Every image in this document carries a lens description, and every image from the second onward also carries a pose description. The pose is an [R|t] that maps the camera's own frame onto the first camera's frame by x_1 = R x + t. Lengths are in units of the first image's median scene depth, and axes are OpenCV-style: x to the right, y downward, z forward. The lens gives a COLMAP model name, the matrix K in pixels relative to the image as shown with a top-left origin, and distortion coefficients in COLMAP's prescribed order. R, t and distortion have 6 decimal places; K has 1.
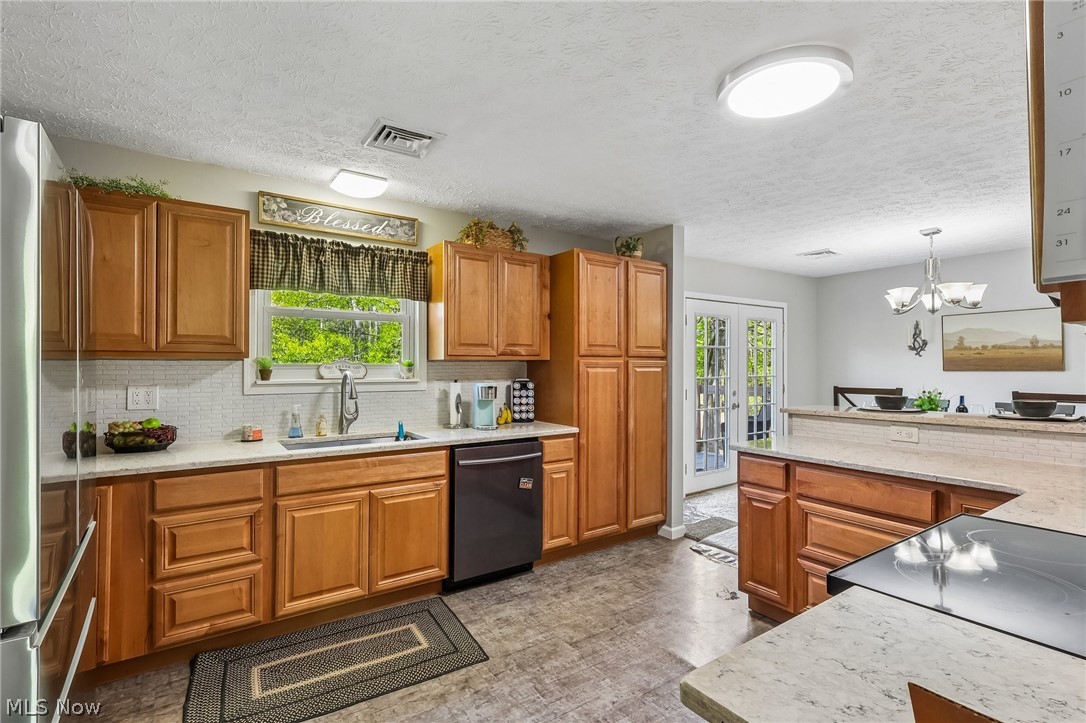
lens RADIAL K [[501.1, 0, 538.4], [0, 501.1, 361.6], [0, 0, 1]] dist [-0.001676, 0.000336]
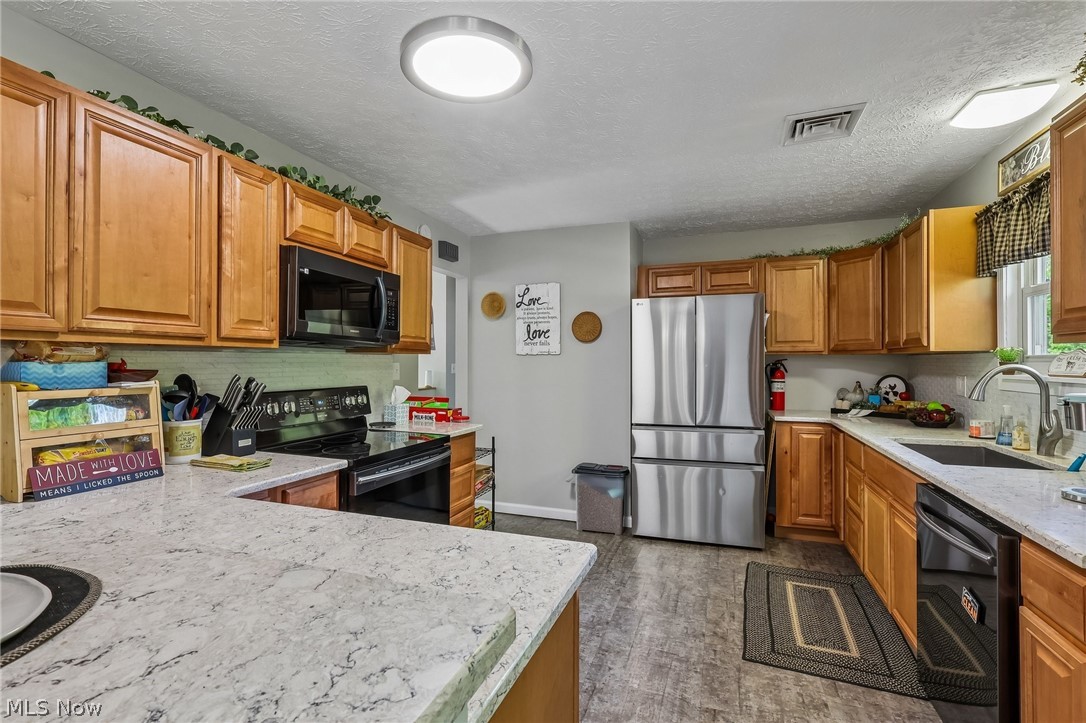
lens RADIAL K [[501.1, 0, 543.8], [0, 501.1, 363.1], [0, 0, 1]] dist [-0.001676, 0.000336]
pose [[-0.811789, 0.001655, -0.583949, 0.516363], [0.007572, 0.999942, -0.007691, 0.015496], [0.583902, -0.010665, -0.811754, 1.036236]]
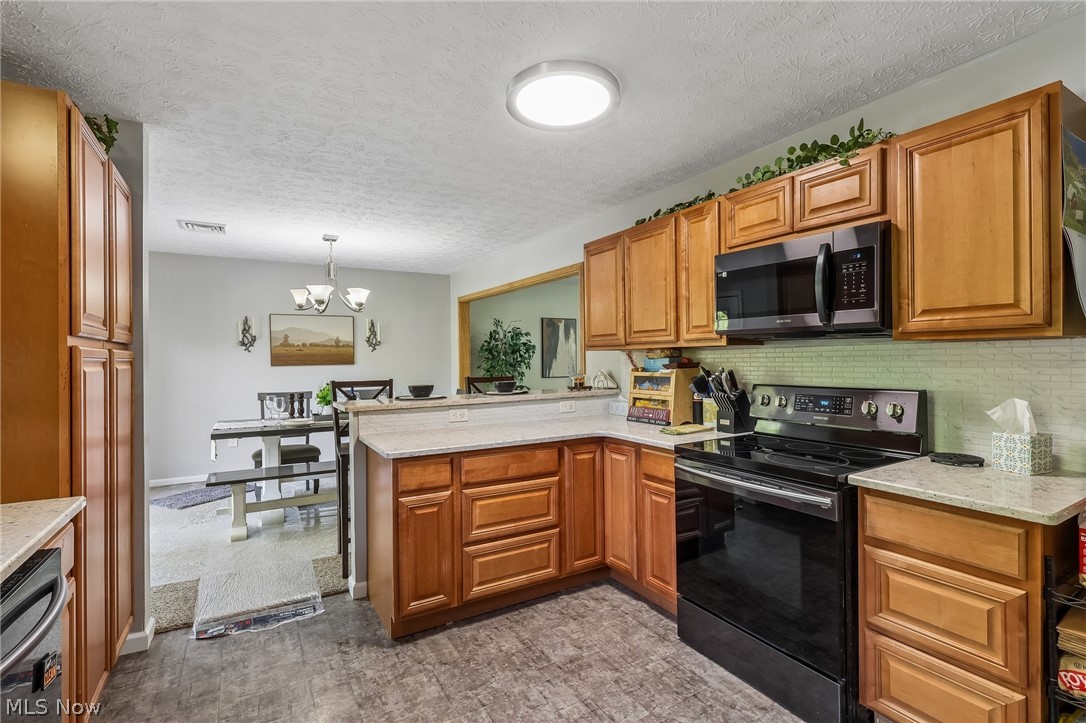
lens RADIAL K [[501.1, 0, 543.2], [0, 501.1, 358.8], [0, 0, 1]] dist [-0.001676, 0.000336]
pose [[0.068486, 0.003706, 0.997645, -0.336385], [-0.000283, 0.999993, -0.003696, 0.011484], [-0.997652, -0.000029, 0.068487, 0.546754]]
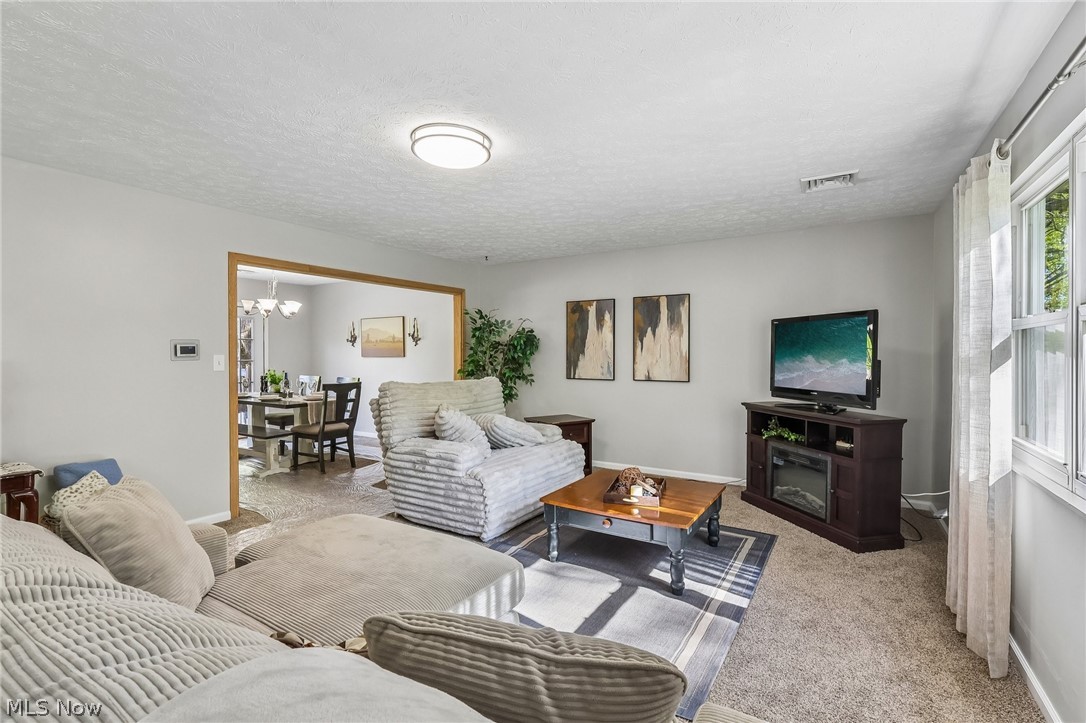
lens RADIAL K [[501.1, 0, 541.9], [0, 501.1, 358.3], [0, 0, 1]] dist [-0.001676, 0.000336]
pose [[0.912413, 0.005939, 0.409228, 1.081733], [-0.012437, 0.999835, 0.013219, -0.004935], [-0.409082, -0.017150, 0.912337, -0.831778]]
